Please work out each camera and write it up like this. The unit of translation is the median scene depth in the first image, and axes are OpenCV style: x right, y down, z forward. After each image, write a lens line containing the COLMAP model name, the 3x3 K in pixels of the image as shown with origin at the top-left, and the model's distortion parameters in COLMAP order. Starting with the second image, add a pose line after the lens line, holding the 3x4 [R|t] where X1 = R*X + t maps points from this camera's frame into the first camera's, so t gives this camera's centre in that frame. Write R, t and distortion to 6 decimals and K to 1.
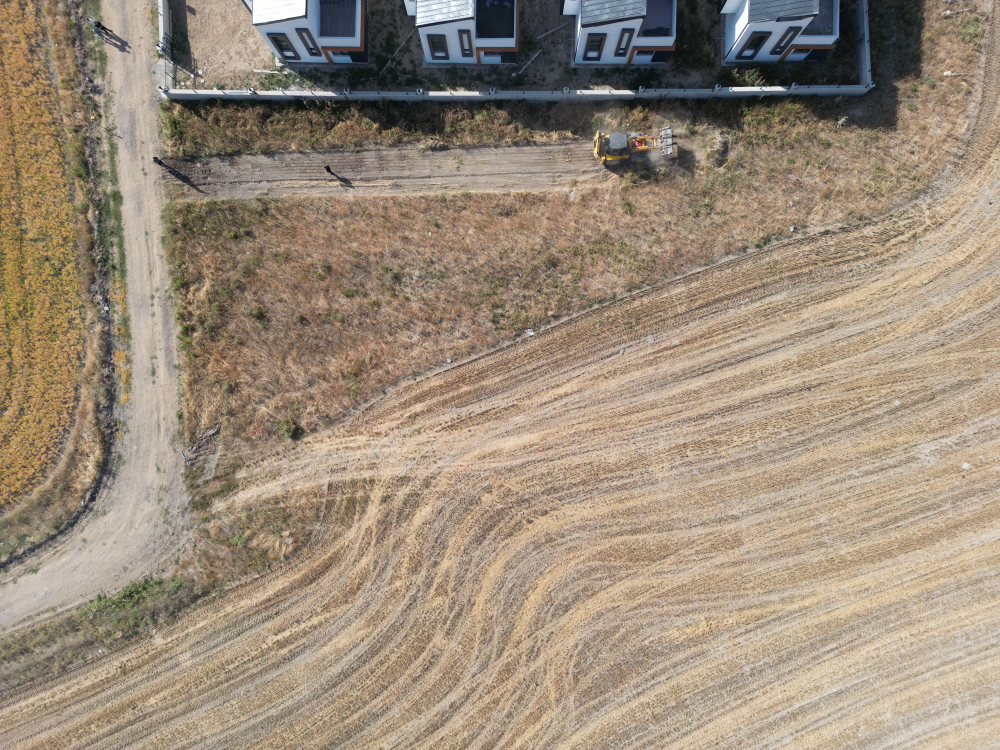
lens RADIAL K [[706.6, 0, 500.0], [0, 706.6, 375.0], [0, 0, 1]] dist [0.074307, -0.075352]
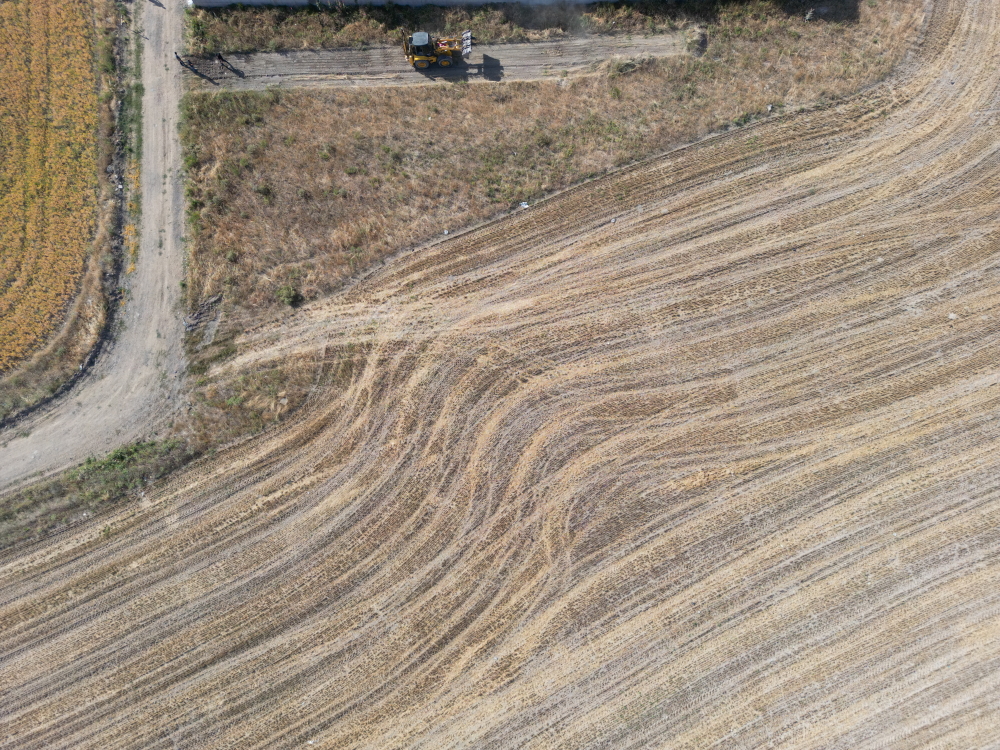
lens RADIAL K [[706.6, 0, 500.0], [0, 706.6, 375.0], [0, 0, 1]] dist [0.074307, -0.075352]
pose [[0.999999, 0.001584, -0.000051, 0.006960], [-0.001572, 0.987274, -0.159023, 0.355233], [-0.000202, 0.159023, 0.987275, 0.007426]]
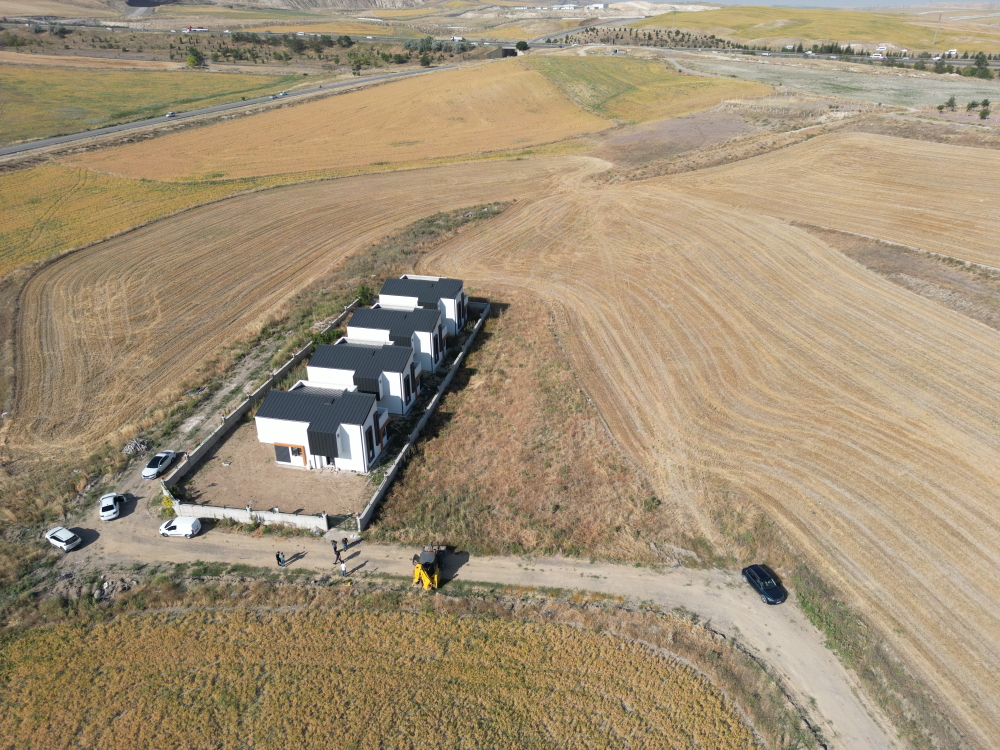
lens RADIAL K [[706.6, 0, 500.0], [0, 706.6, 375.0], [0, 0, 1]] dist [0.074307, -0.075352]
pose [[0.198537, -0.429578, 0.880934, -1.355977], [0.979892, 0.105213, -0.169533, 0.004688], [-0.019858, 0.896879, 0.441829, 0.266156]]
